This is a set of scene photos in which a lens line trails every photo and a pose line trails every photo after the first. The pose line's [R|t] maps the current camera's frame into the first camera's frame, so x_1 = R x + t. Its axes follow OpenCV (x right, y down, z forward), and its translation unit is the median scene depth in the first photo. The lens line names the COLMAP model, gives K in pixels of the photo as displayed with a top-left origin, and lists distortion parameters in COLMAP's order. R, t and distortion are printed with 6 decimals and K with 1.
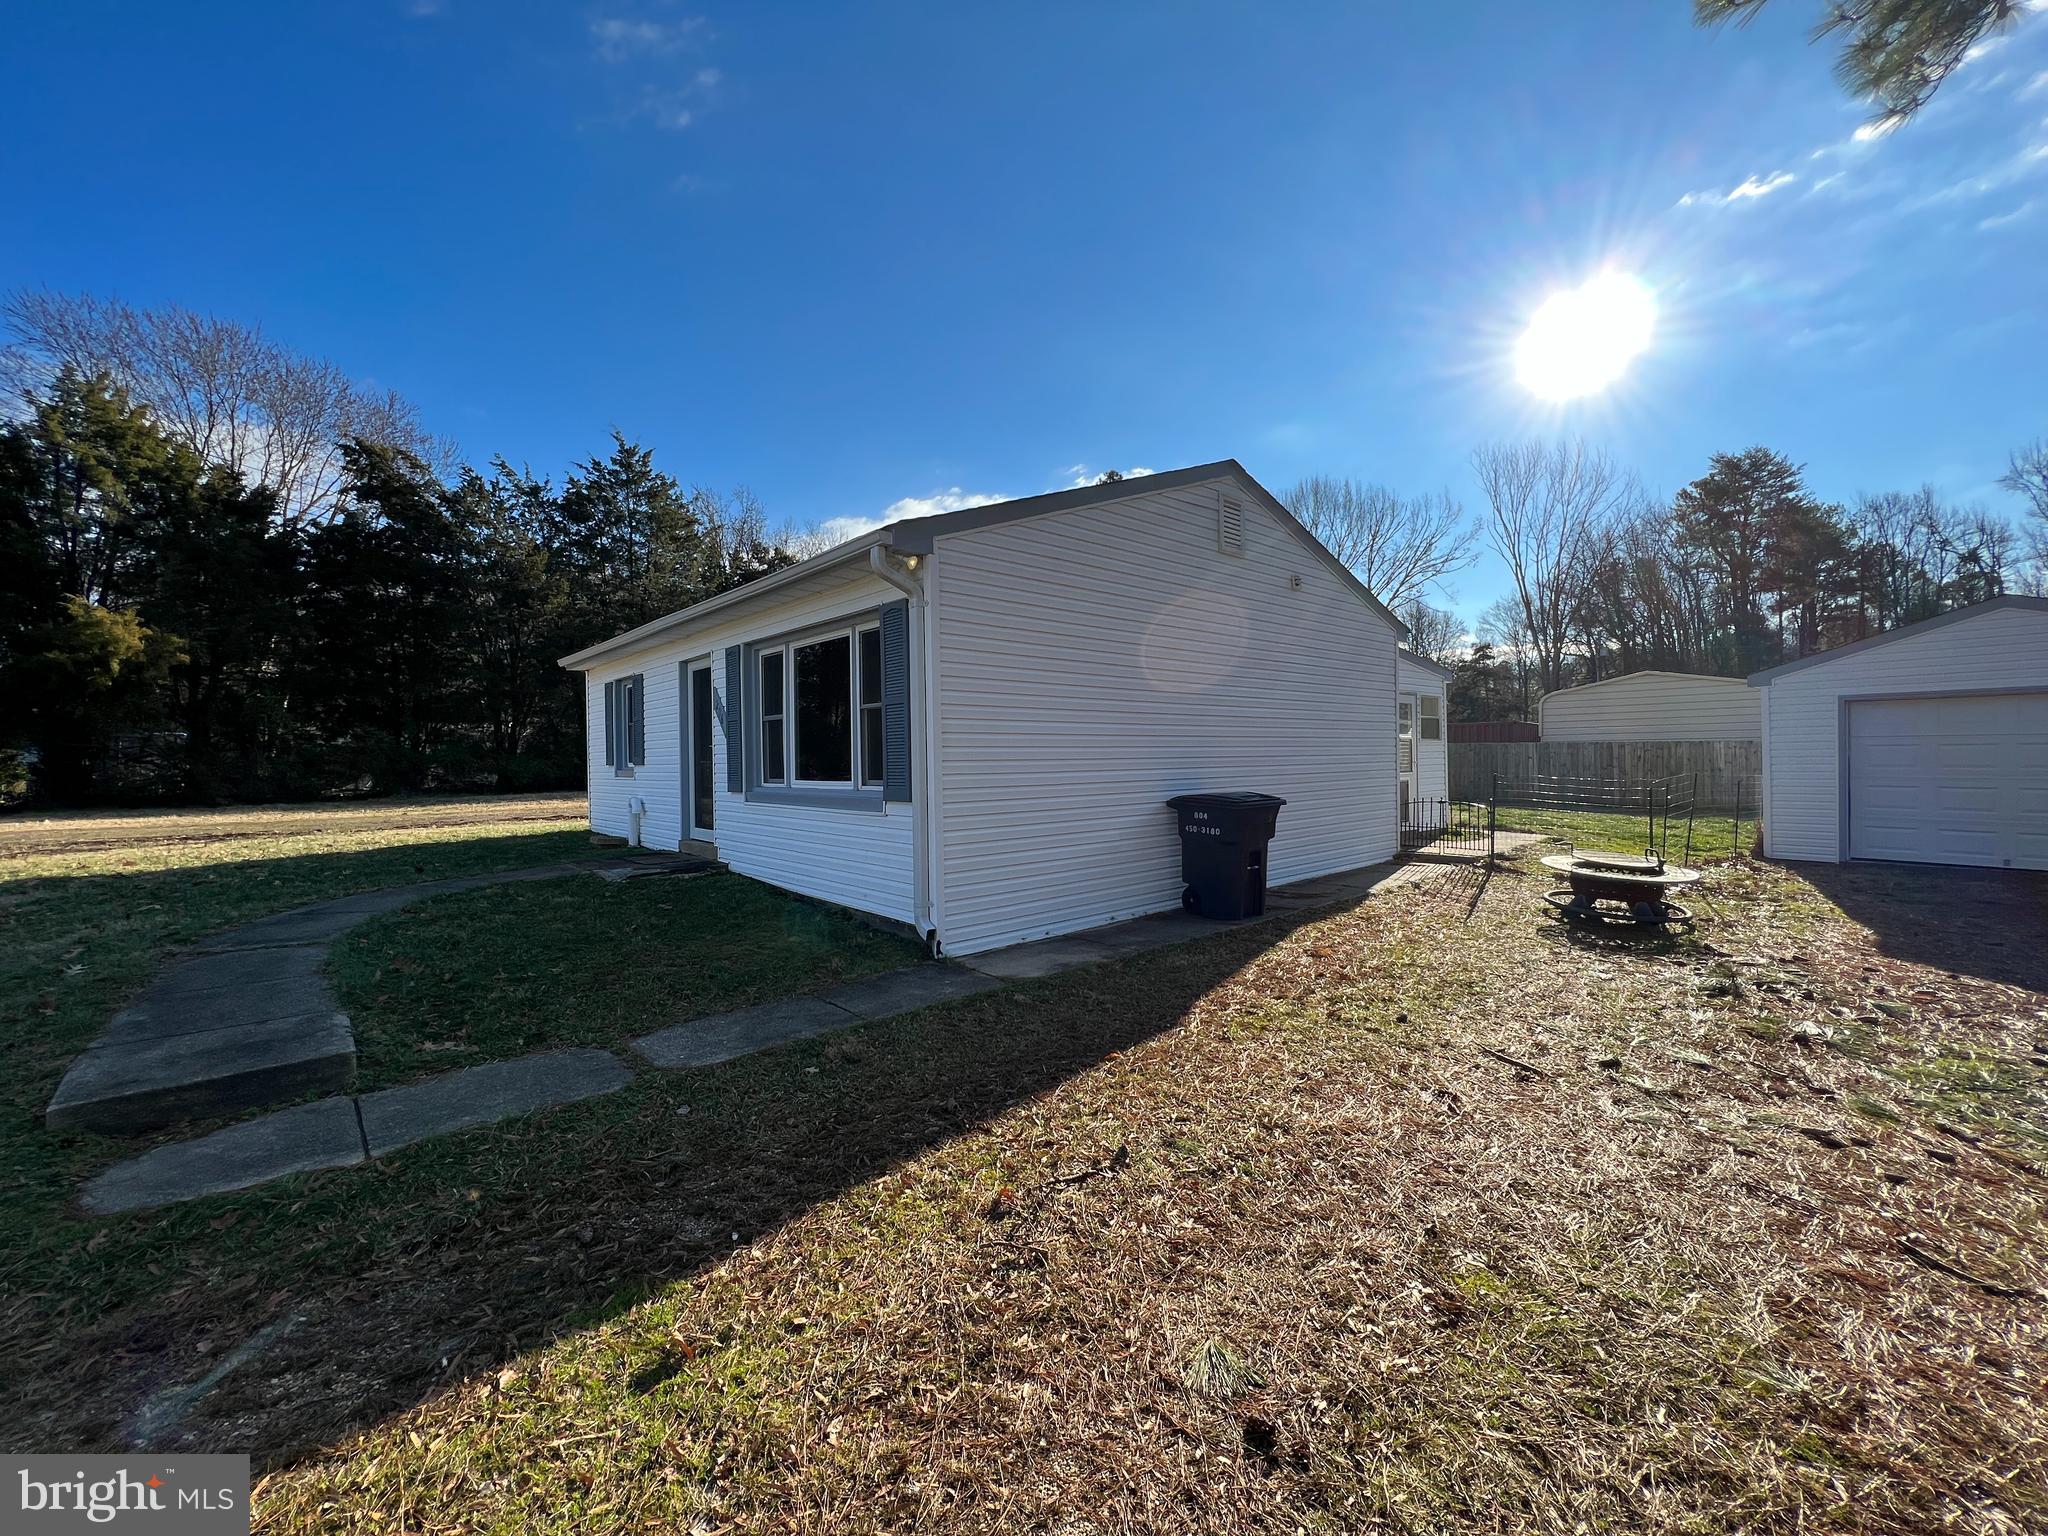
lens RADIAL K [[820.4, 0, 1011.2], [0, 820.4, 758.3], [0, 0, 1]] dist [-0.000362, -0.000860]
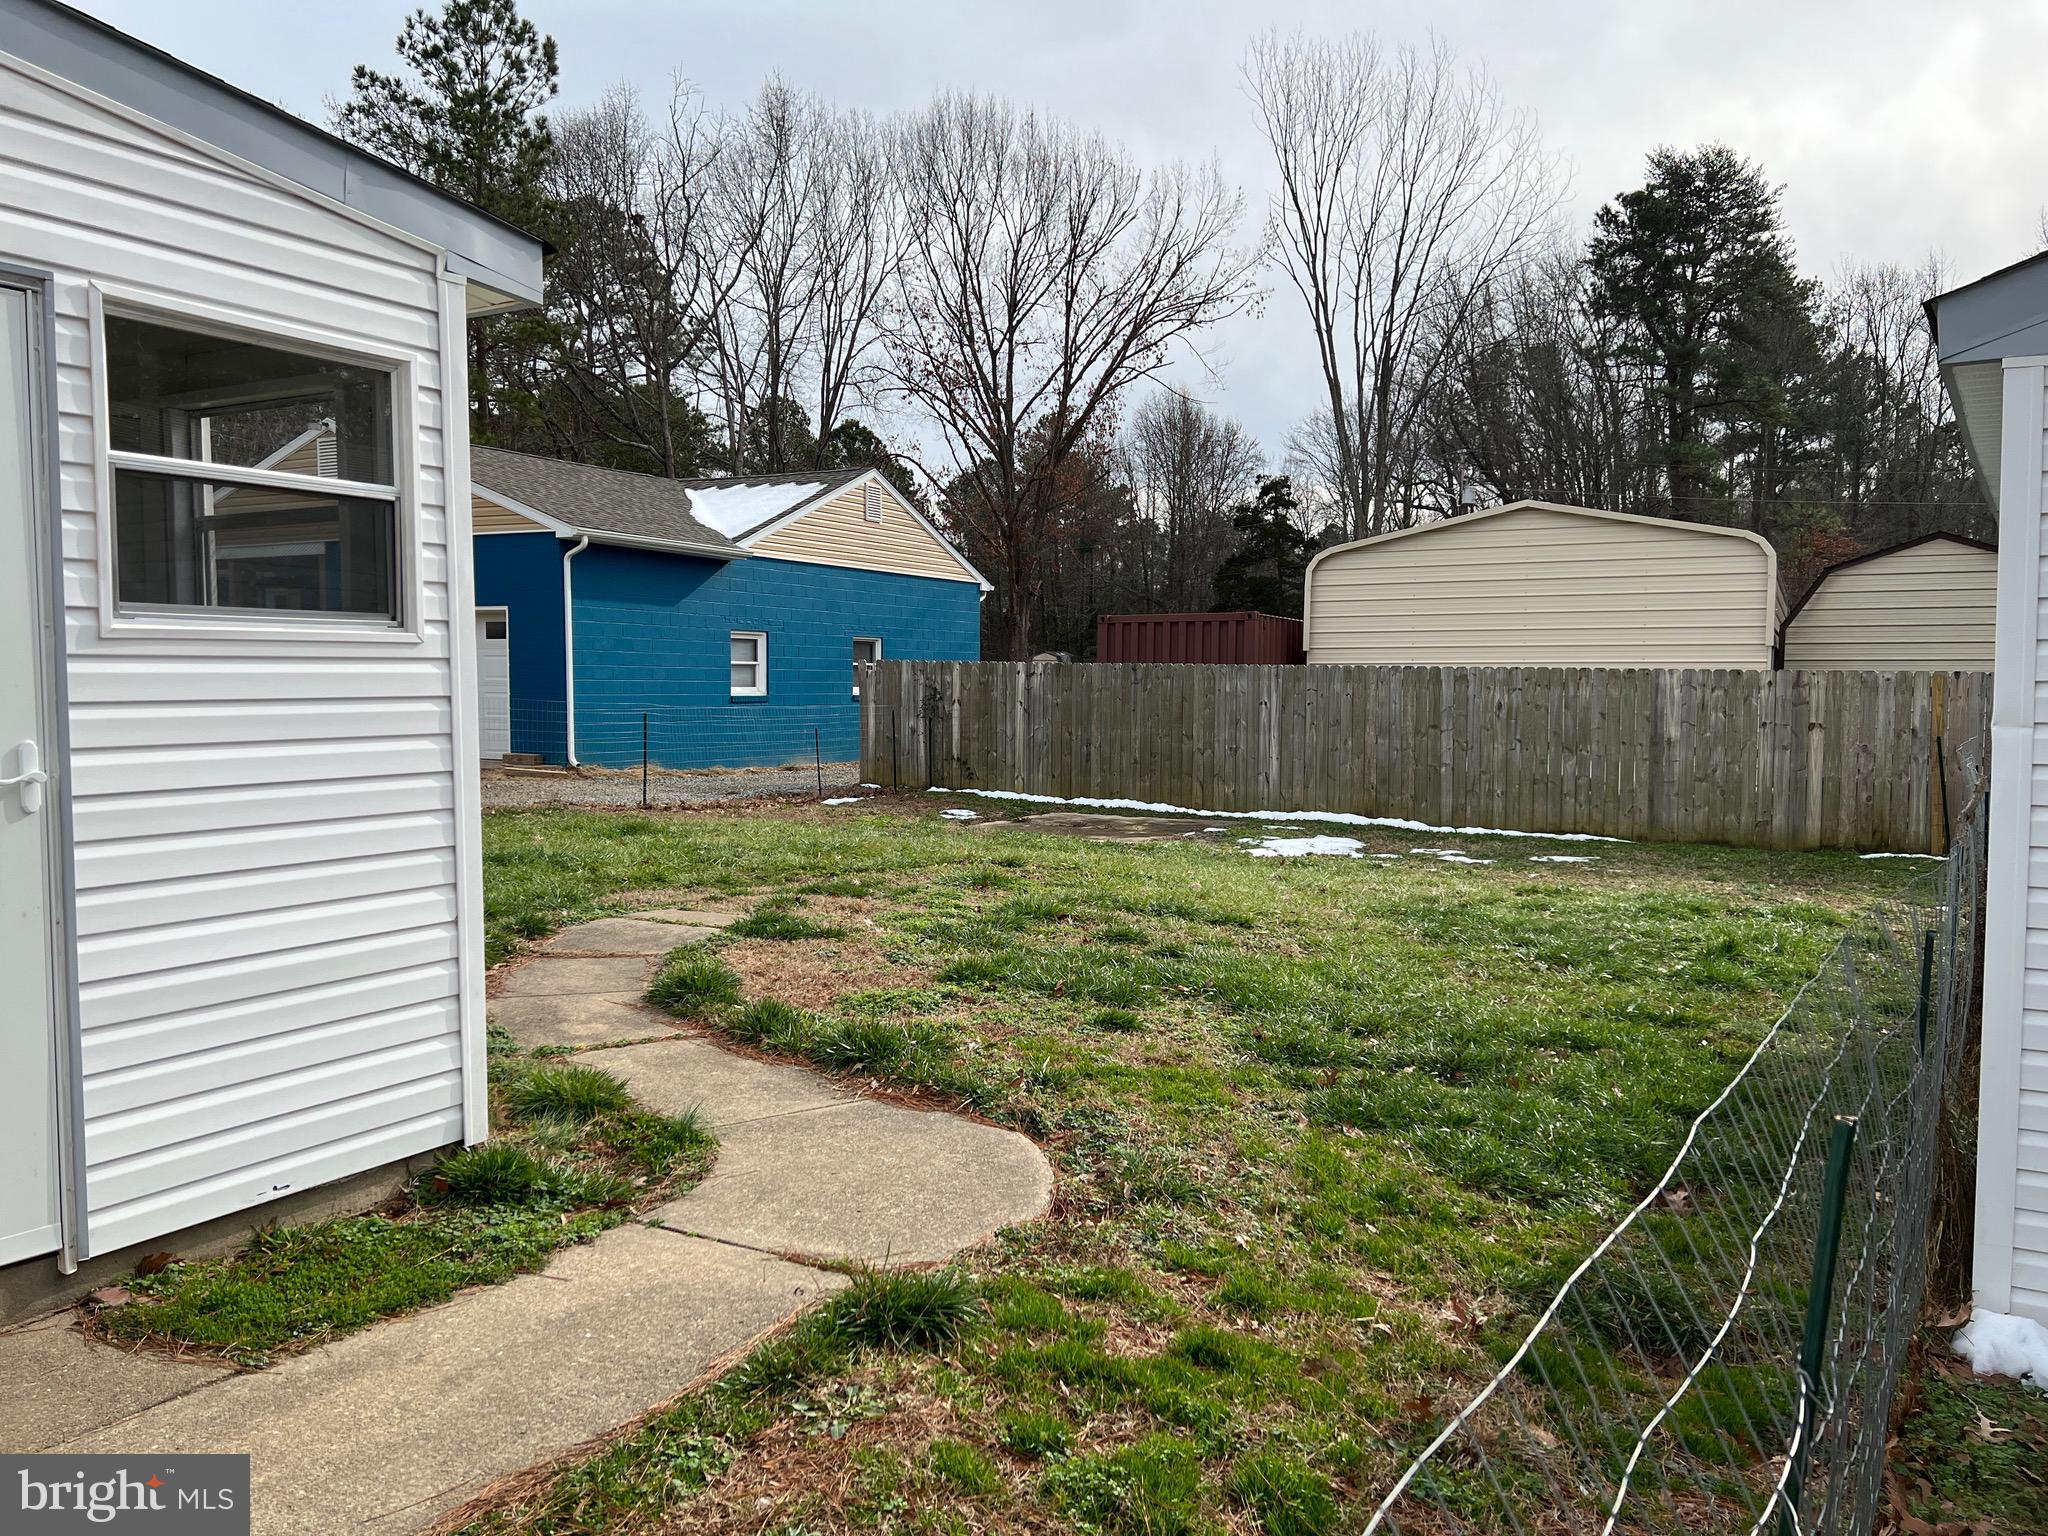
lens RADIAL K [[1532.3, 0, 993.1], [0, 1532.3, 789.1], [0, 0, 1]] dist [0.045025, -0.059654]
pose [[0.948003, -0.004149, 0.318235, 0.104076], [-0.017808, 0.997657, 0.066056, -0.002242], [-0.317763, -0.068289, 0.945708, 0.129935]]
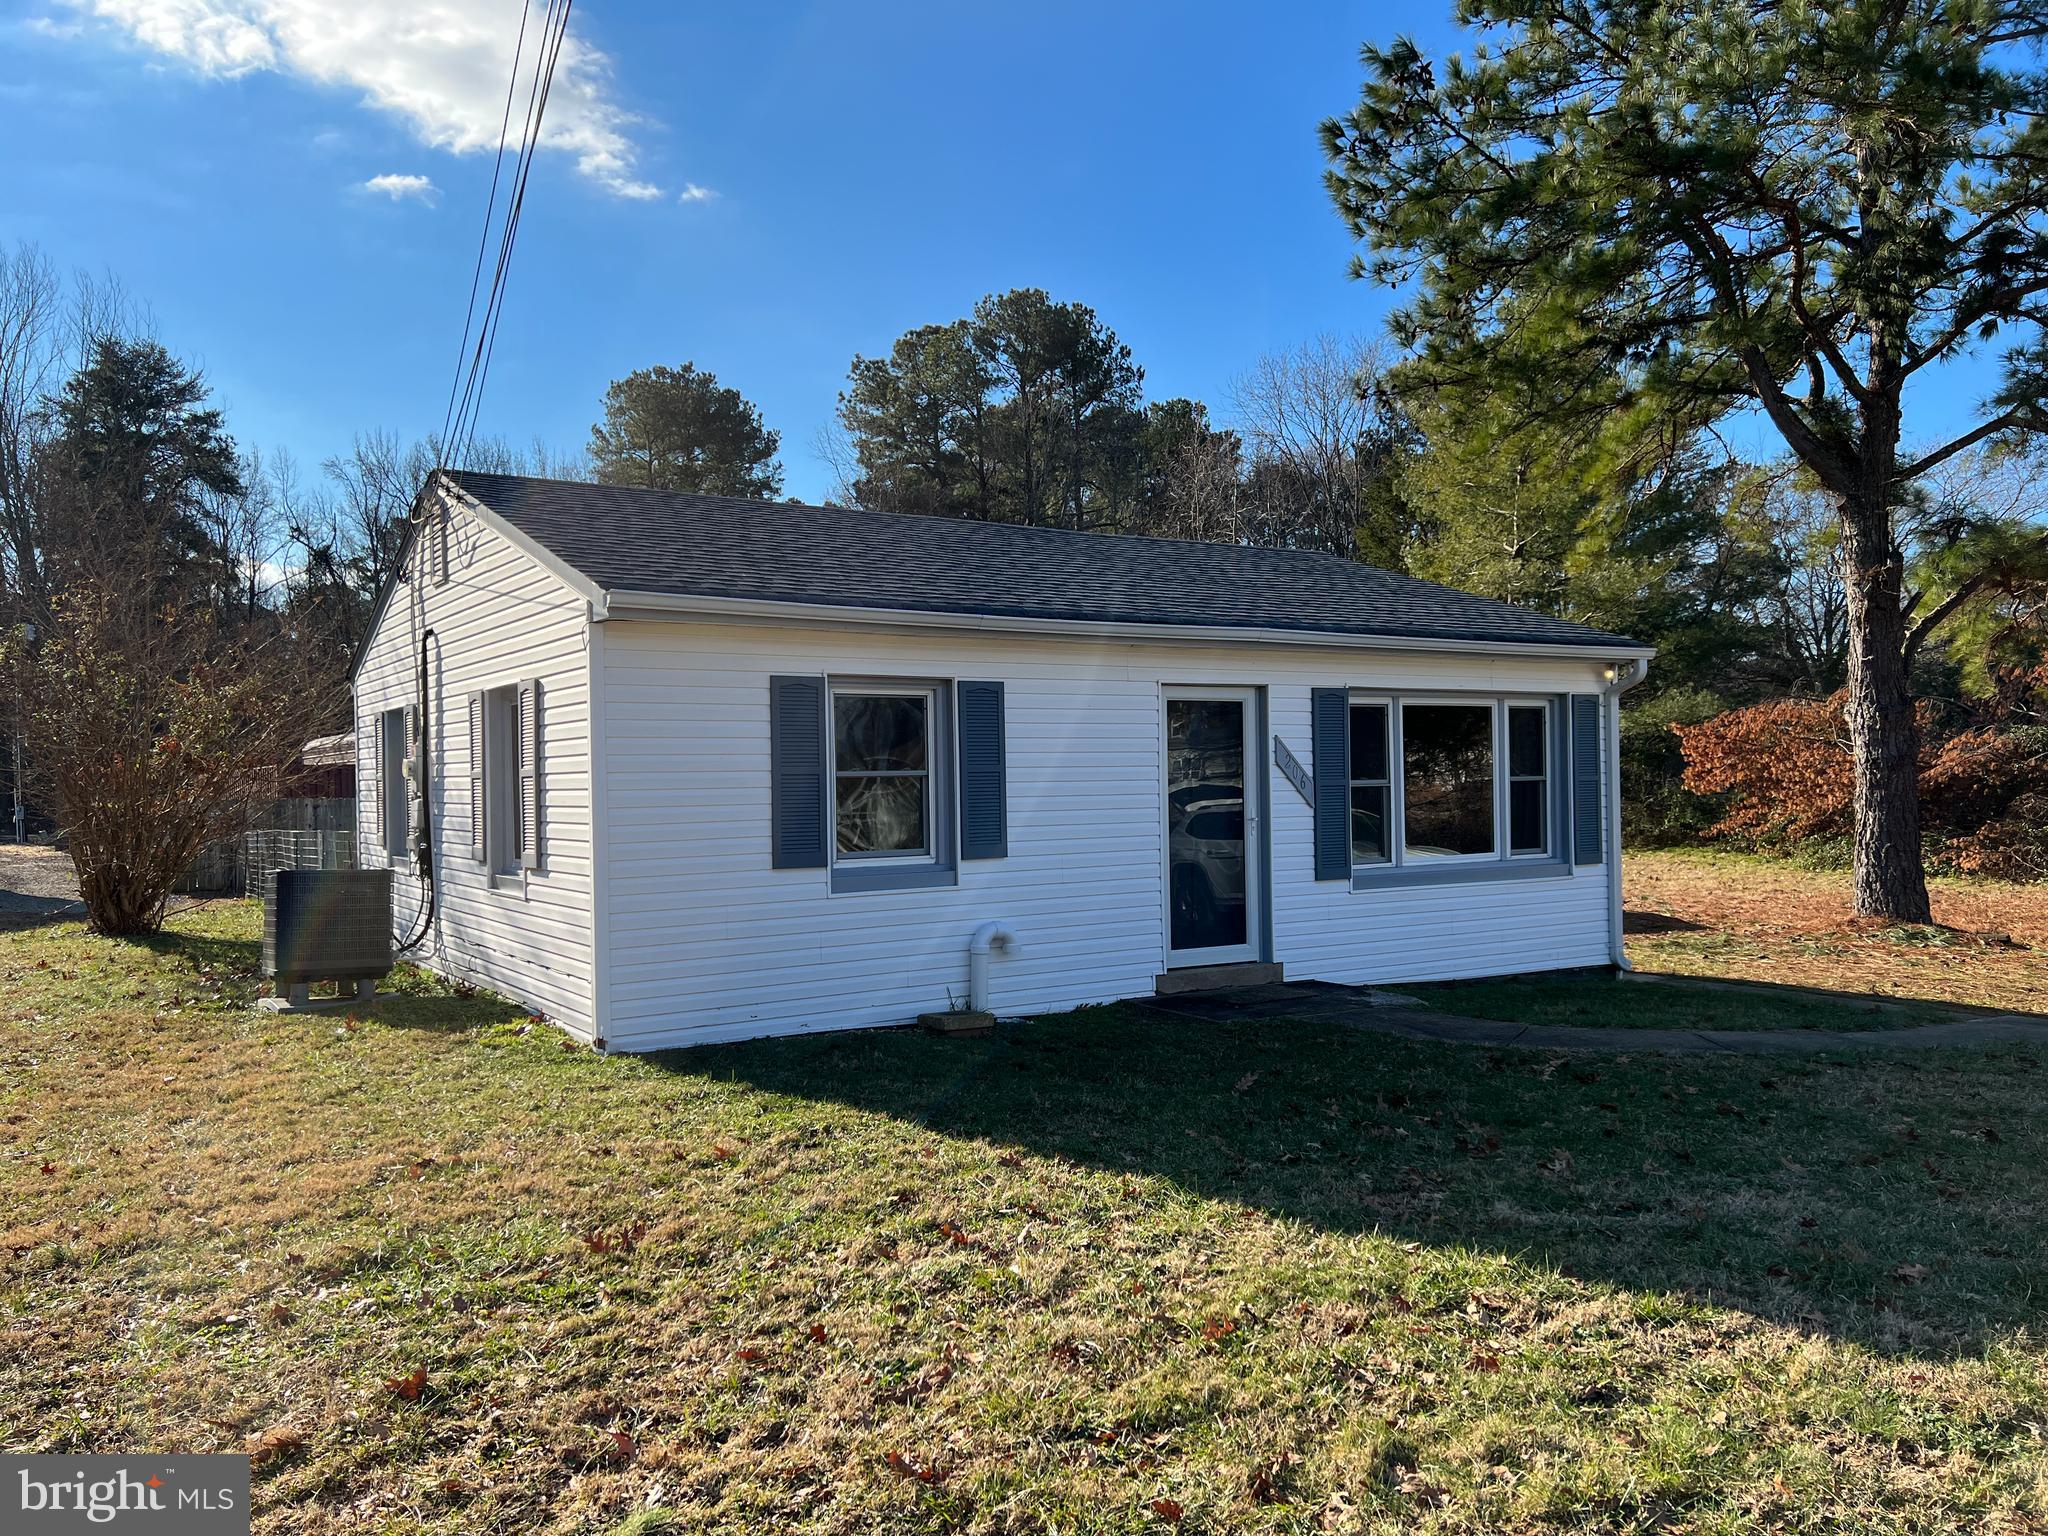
lens RADIAL K [[1532.3, 0, 1047.5], [0, 1532.3, 777.6], [0, 0, 1]] dist [0.045025, -0.059654]
pose [[0.126303, 0.011536, 0.991925, -0.225163], [0.013051, 0.999827, -0.013289, -0.004783], [-0.991906, 0.014624, 0.126130, 0.136924]]
